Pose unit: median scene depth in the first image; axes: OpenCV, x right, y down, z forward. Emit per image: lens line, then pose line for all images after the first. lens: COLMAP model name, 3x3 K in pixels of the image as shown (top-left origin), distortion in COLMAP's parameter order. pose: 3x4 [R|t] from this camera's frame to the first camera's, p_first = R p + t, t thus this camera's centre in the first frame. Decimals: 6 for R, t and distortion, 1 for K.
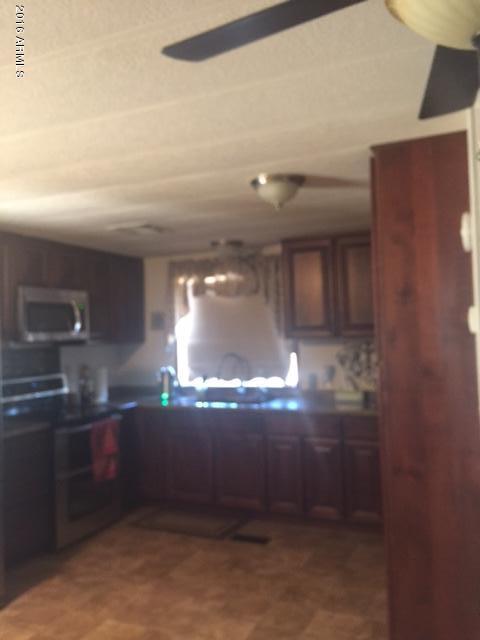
lens RADIAL K [[564.9, 0, 240.0], [0, 564.9, 301.6], [0, 0, 1]] dist [0.001454, -0.023241]
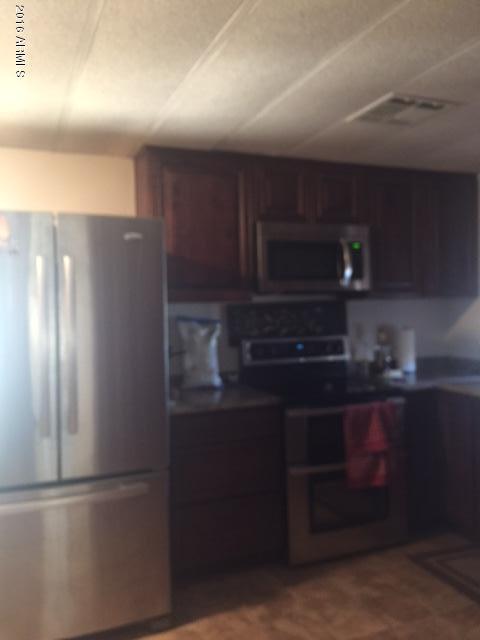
lens RADIAL K [[564.9, 0, 240.0], [0, 564.9, 301.6], [0, 0, 1]] dist [0.001454, -0.023241]
pose [[0.721871, 0.009584, -0.691961, 0.130334], [0.034783, 0.998138, 0.050111, 0.041339], [0.691153, -0.060242, 0.720194, 0.379422]]
